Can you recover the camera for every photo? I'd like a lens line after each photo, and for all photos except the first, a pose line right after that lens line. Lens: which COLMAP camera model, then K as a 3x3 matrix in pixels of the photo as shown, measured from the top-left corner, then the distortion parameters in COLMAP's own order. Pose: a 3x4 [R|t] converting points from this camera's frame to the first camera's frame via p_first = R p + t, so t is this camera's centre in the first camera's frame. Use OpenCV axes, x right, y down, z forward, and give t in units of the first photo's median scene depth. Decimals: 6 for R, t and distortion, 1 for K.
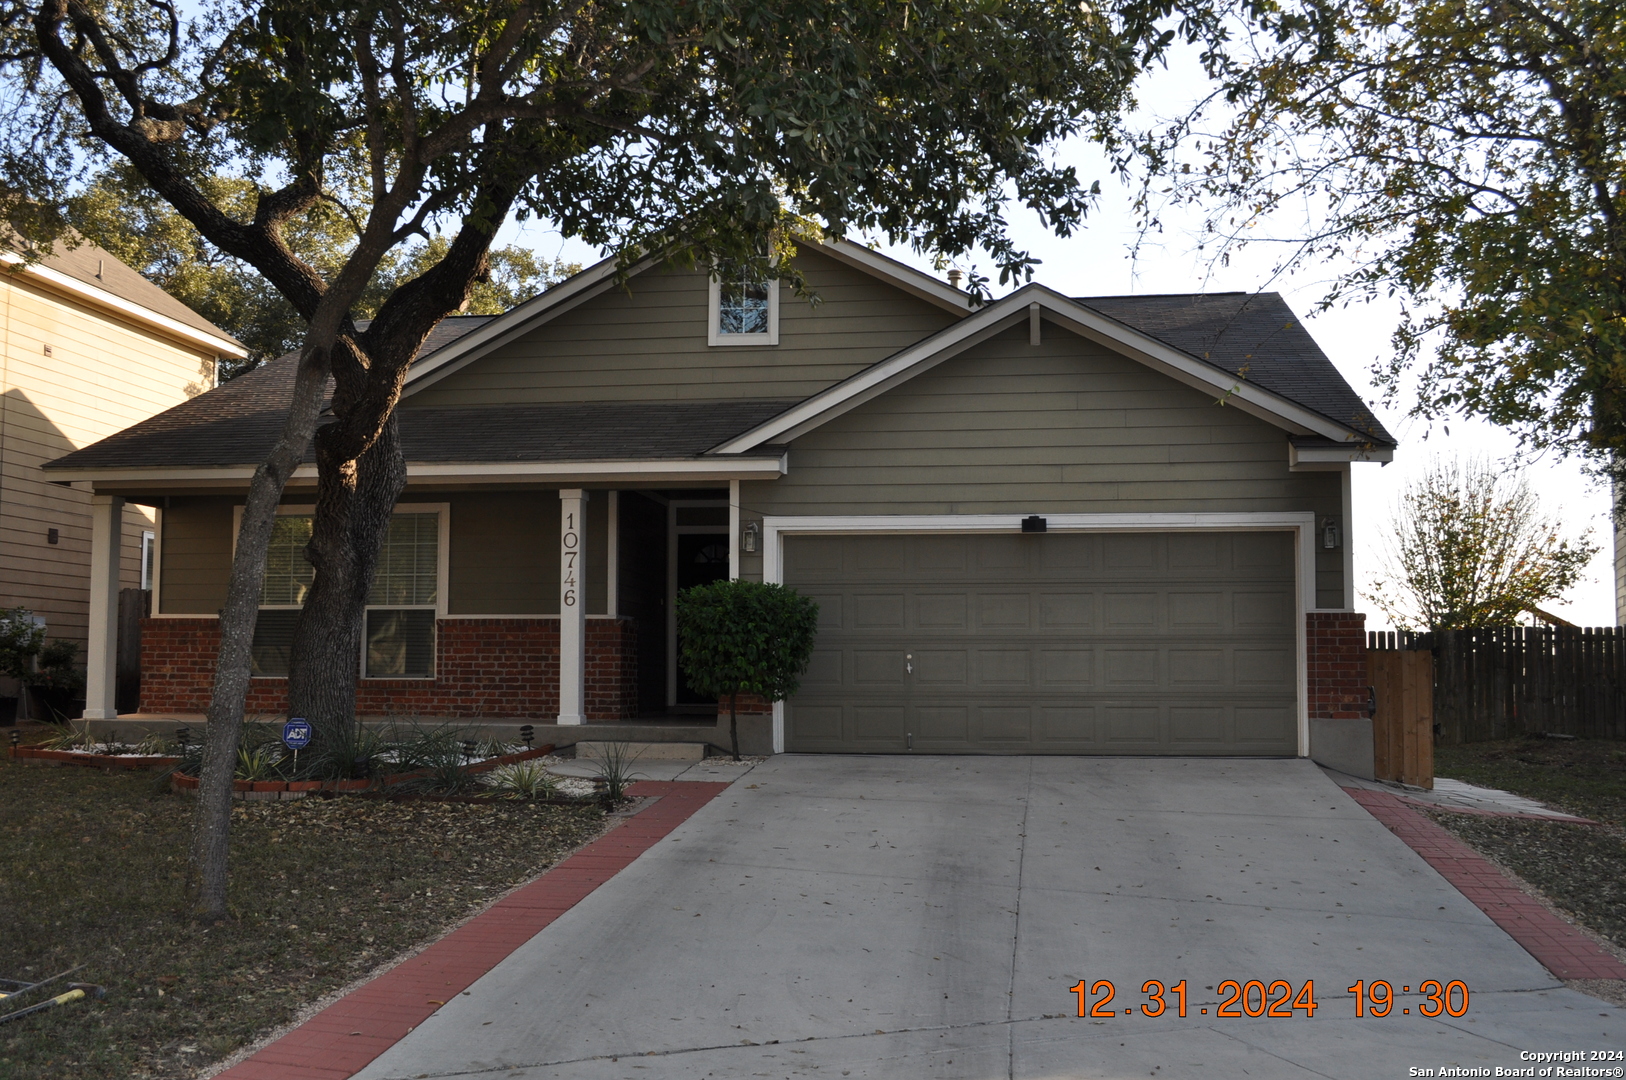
lens RADIAL K [[1682.4, 0, 813.2], [0, 1682.4, 538.9], [0, 0, 1]] dist [-0.061993, 0.000000]
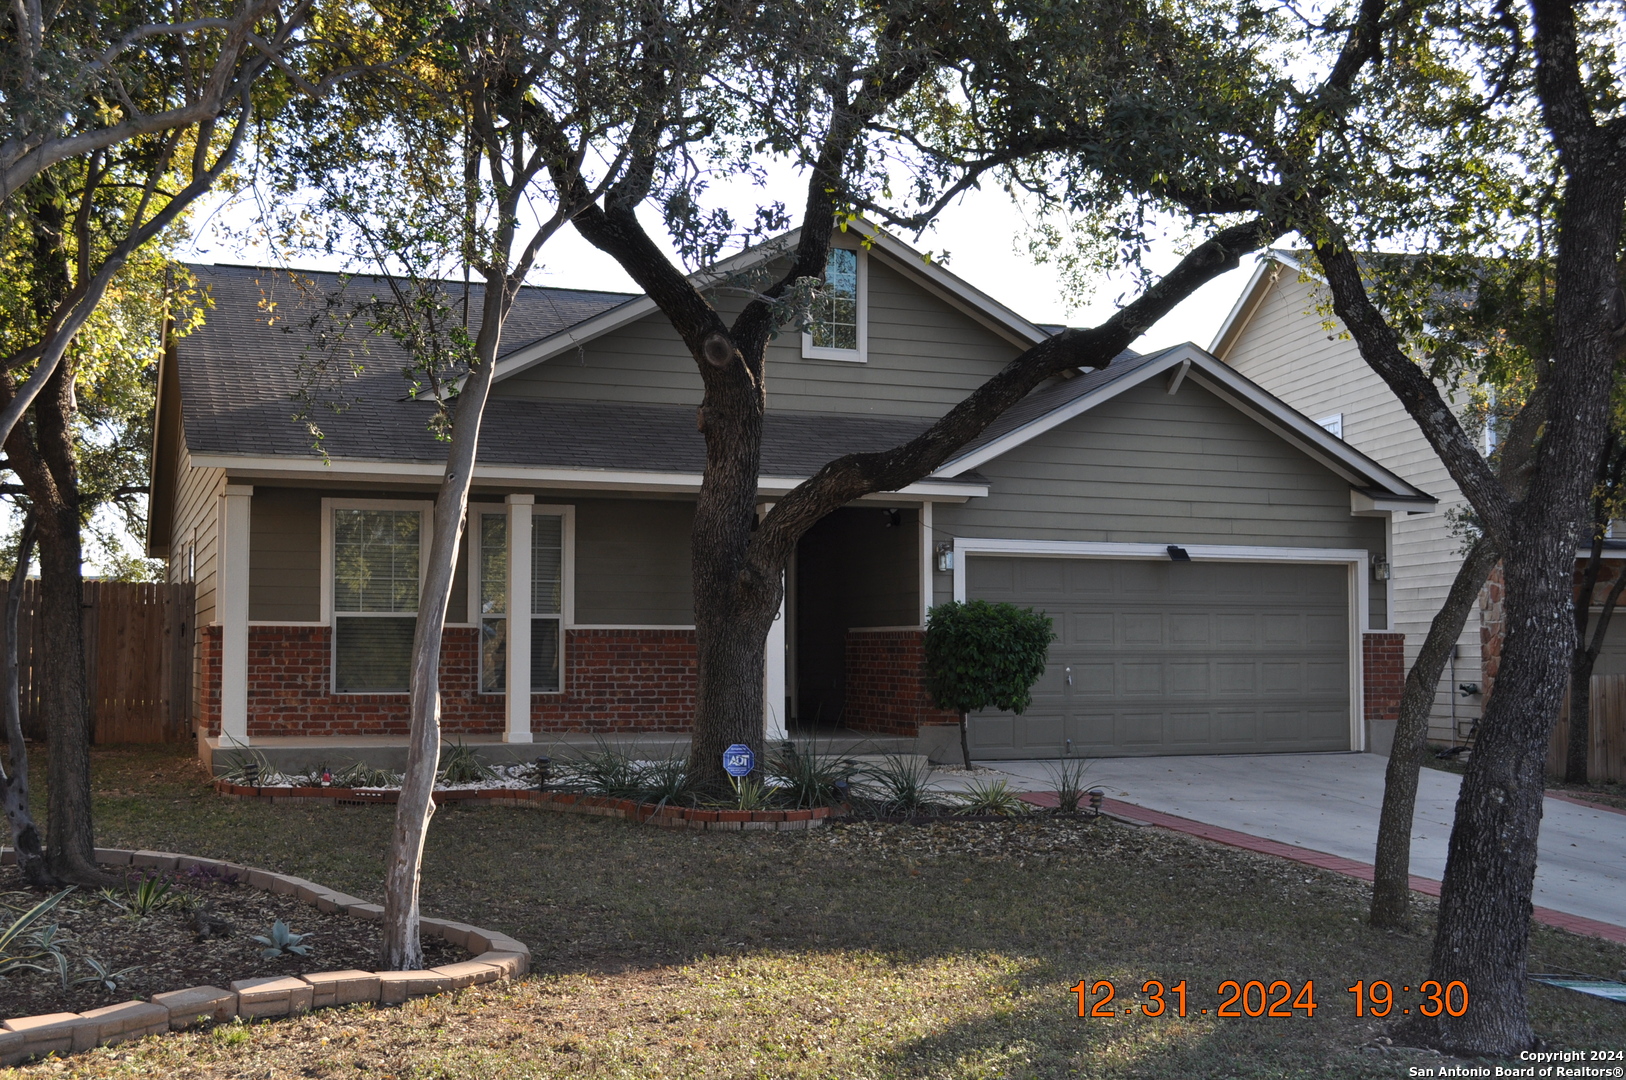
lens RADIAL K [[1850.6, 0, 814.1], [0, 1850.6, 545.1], [0, 0, 1]] dist [-0.053756, 0.000000]
pose [[0.866822, 0.026789, 0.497898, -0.700848], [-0.040391, 0.999047, 0.016568, -0.025021], [-0.496980, -0.034472, 0.867077, 0.038228]]
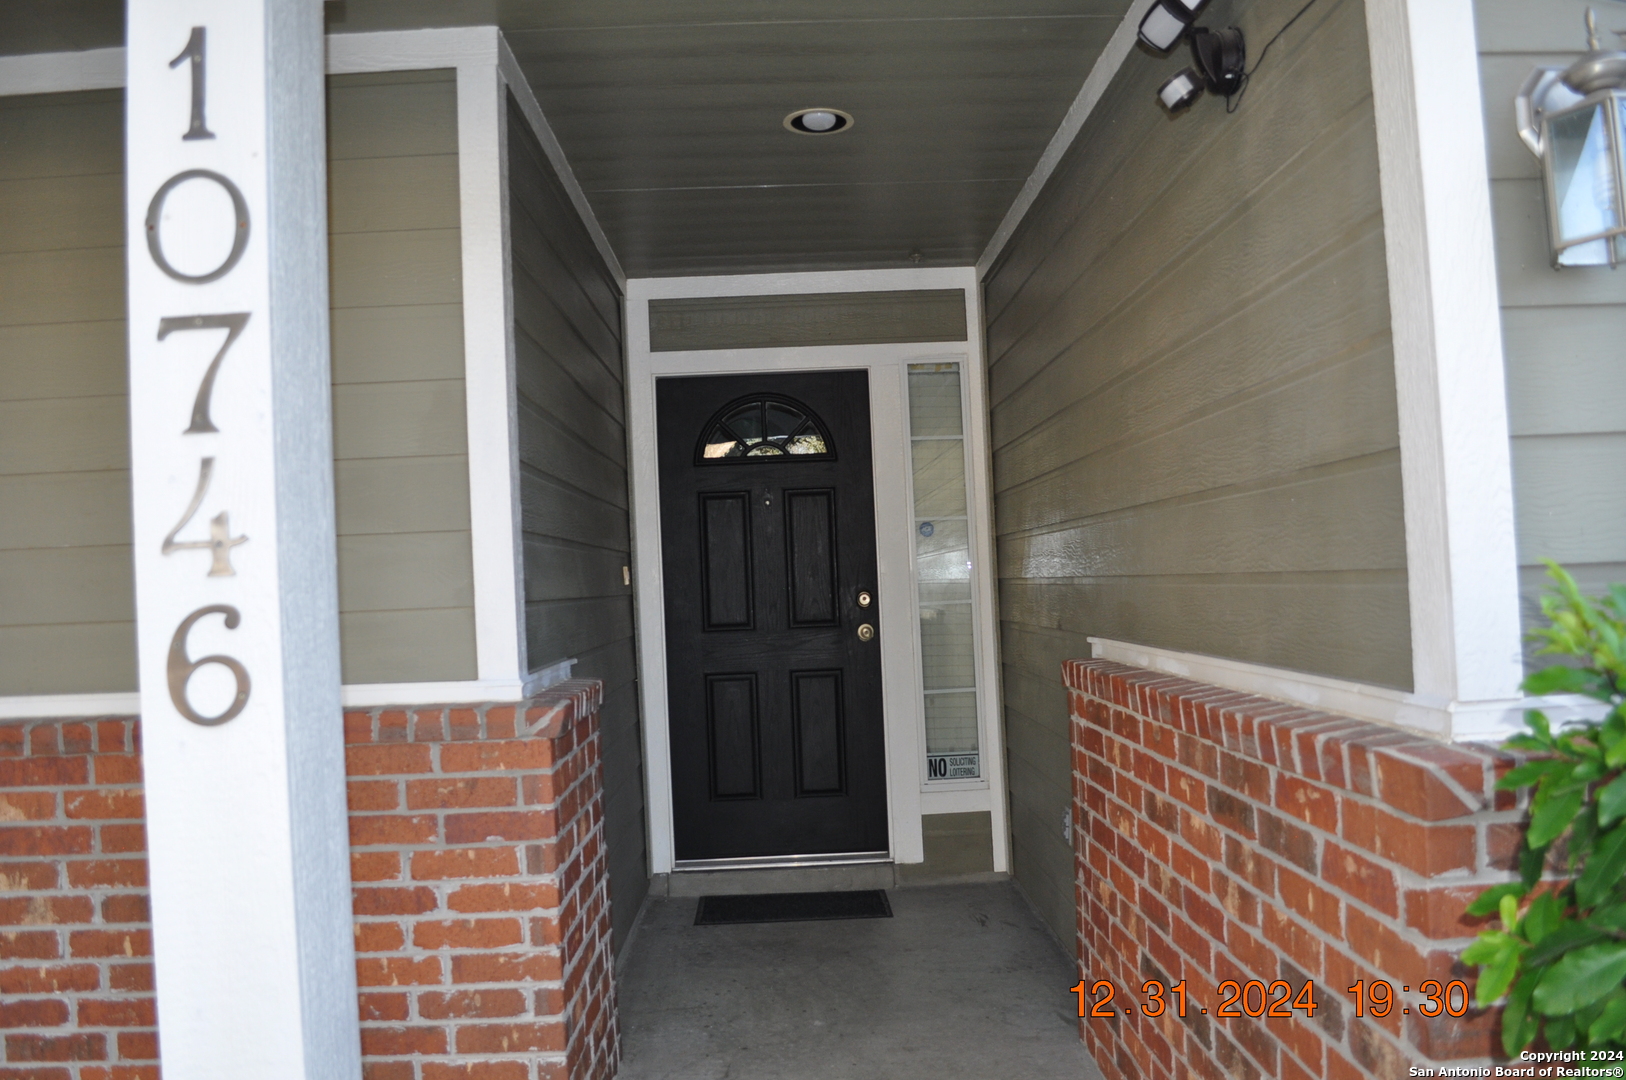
lens RADIAL K [[1298.0, 0, 798.9], [0, 1298.0, 537.0], [0, 0, 1]] dist [-0.067736, 0.006130]
pose [[0.987350, -0.044595, 0.152155, -0.118884], [0.037234, 0.998010, 0.050889, 0.022792], [-0.154121, -0.044580, 0.987046, 0.930820]]
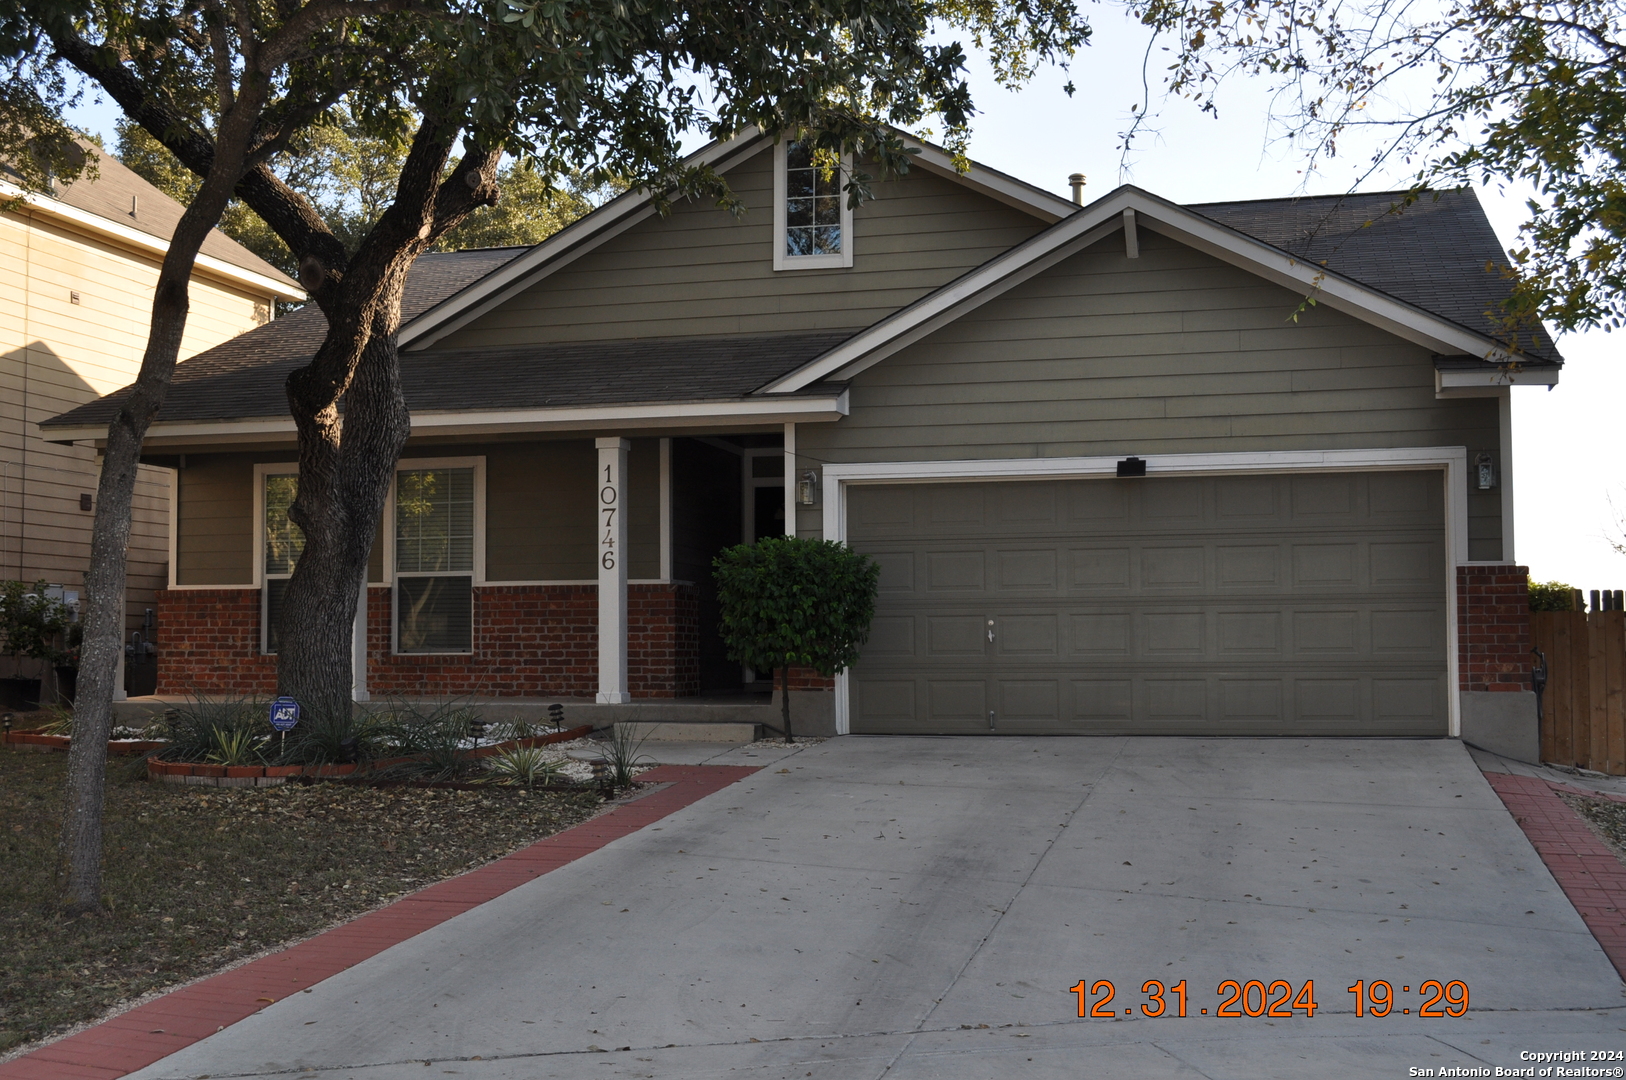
lens RADIAL K [[1932.7, 0, 809.7], [0, 1932.7, 541.2], [0, 0, 1]] dist [-0.044801, 0.000000]
pose [[0.993536, -0.014314, -0.112607, 0.078198], [0.016906, 0.999613, 0.022098, 0.004458], [0.112247, -0.023858, 0.993394, 0.001409]]
